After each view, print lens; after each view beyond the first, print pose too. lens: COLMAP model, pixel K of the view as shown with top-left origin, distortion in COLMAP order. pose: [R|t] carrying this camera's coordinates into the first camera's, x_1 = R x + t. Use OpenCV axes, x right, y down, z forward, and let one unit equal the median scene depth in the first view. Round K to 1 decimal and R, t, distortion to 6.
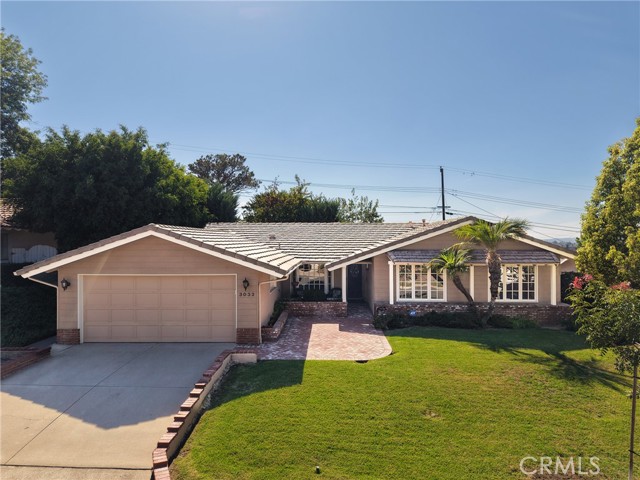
lens RADIAL K [[428.0, 0, 320.0], [0, 428.0, 240.0], [0, 0, 1]] dist [0.000525, 0.000486]
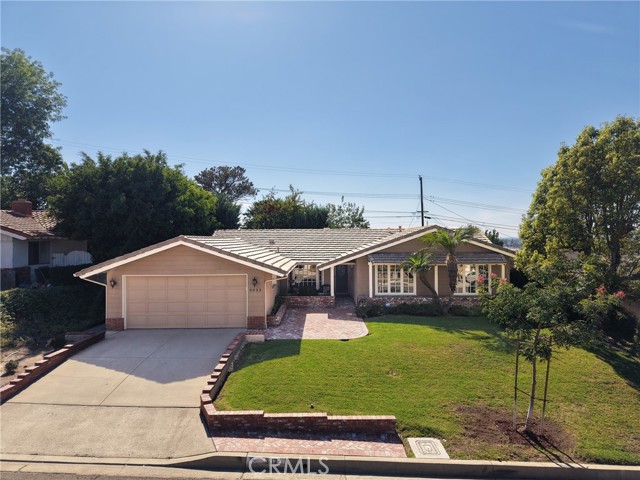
lens RADIAL K [[428.0, 0, 320.0], [0, 428.0, 240.0], [0, 0, 1]] dist [0.000525, 0.000486]
pose [[0.999804, -0.005953, 0.018887, -0.000893], [0.005855, 0.999969, 0.005219, -0.022450], [-0.018917, -0.005108, 0.999808, -0.228791]]
